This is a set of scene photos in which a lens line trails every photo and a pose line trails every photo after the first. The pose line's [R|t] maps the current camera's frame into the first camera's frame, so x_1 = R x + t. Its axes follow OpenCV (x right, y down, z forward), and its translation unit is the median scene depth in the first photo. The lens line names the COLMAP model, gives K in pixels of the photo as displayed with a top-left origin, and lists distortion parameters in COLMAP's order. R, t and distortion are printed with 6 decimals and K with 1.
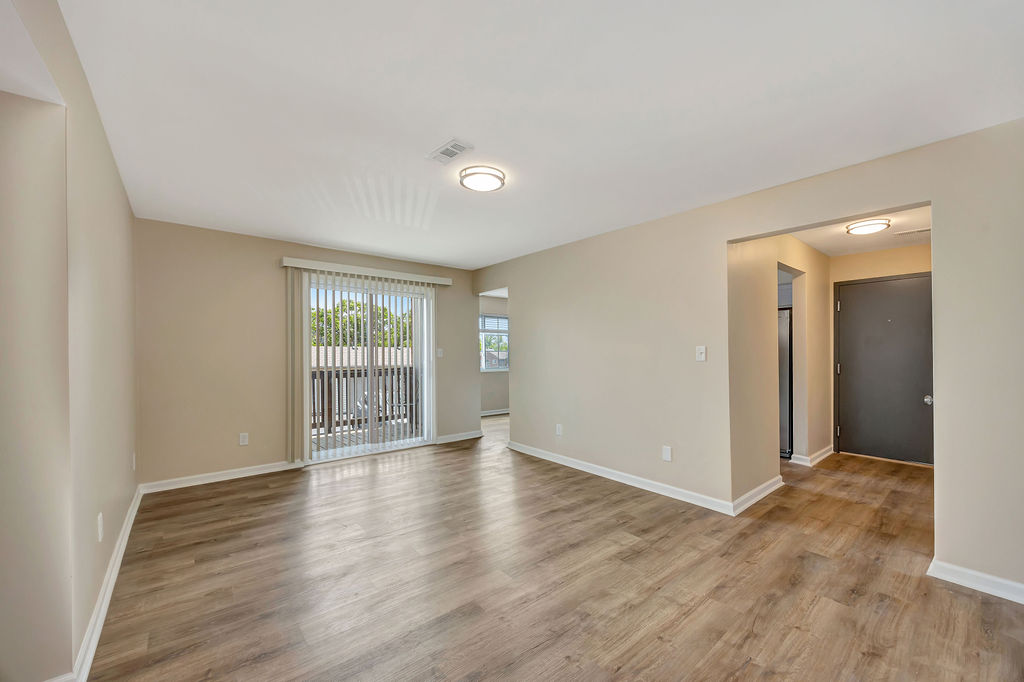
lens RADIAL K [[394.0, 0, 513.9], [0, 394.0, 357.6], [0, 0, 1]] dist [-0.000308, -0.000379]
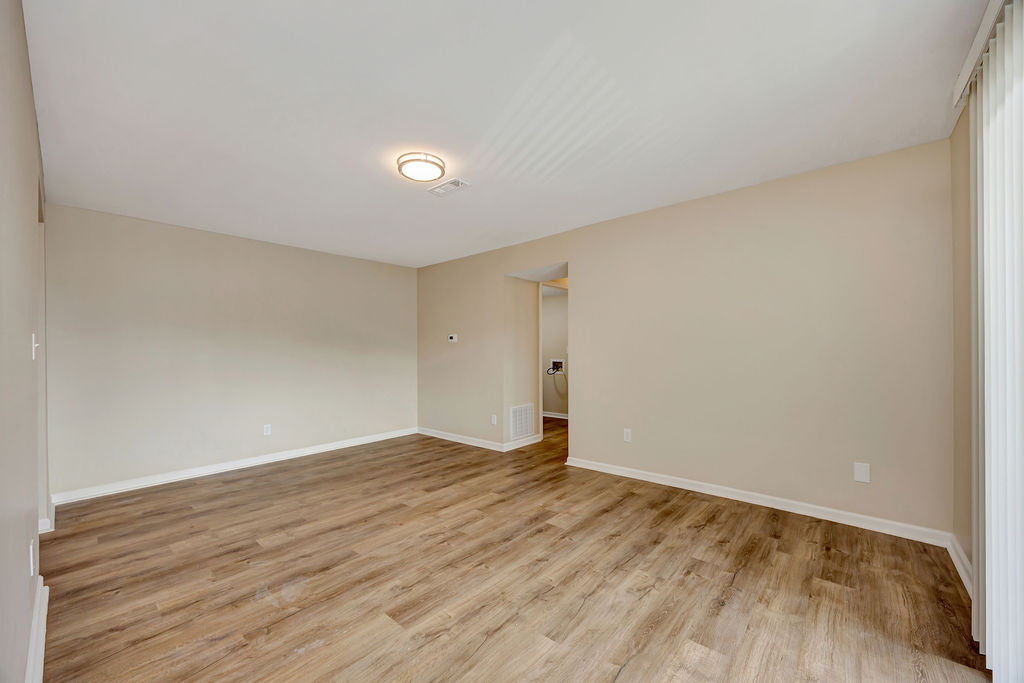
lens RADIAL K [[394.0, 0, 511.3], [0, 394.0, 345.9], [0, 0, 1]] dist [-0.000308, -0.000379]
pose [[-0.987514, 0.008086, -0.157326, -0.135365], [0.009004, 0.999946, -0.005123, -0.001791], [0.157276, -0.006475, -0.987533, 1.959720]]
